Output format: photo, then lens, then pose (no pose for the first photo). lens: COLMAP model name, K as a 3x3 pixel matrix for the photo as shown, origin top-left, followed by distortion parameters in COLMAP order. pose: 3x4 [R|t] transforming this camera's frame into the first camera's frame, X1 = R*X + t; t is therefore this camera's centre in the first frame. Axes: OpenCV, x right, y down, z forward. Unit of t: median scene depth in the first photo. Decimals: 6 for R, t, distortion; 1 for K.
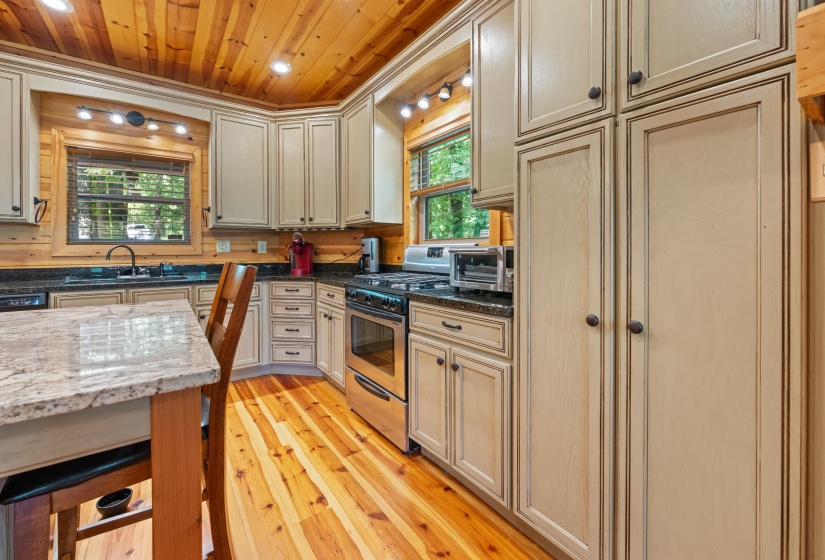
lens RADIAL K [[345.6, 0, 395.2], [0, 345.6, 253.6], [0, 0, 1]] dist [0.000040, 0.000477]
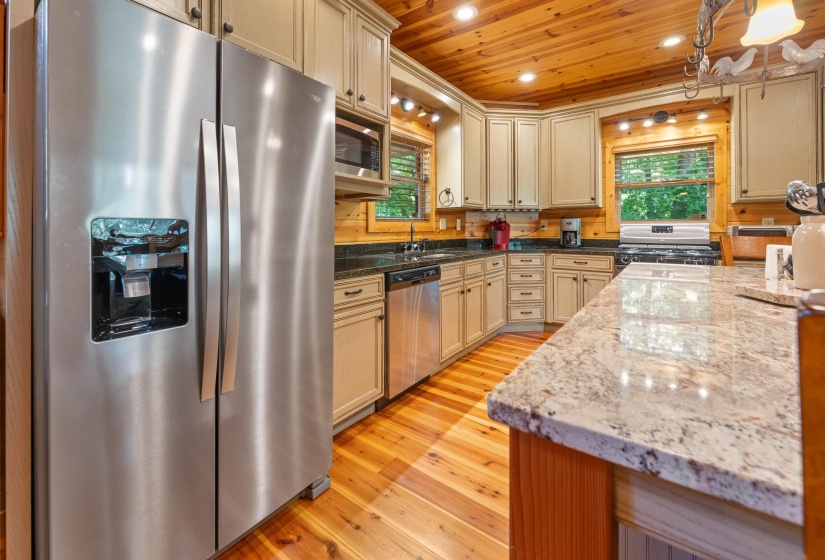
lens RADIAL K [[345.6, 0, 407.8], [0, 345.6, 228.8], [0, 0, 1]] dist [0.000040, 0.000477]
pose [[0.945011, 0.003312, 0.327023, -1.112116], [0.000395, 0.999936, -0.011269, 0.008853], [-0.327039, 0.010779, 0.944949, -0.009573]]
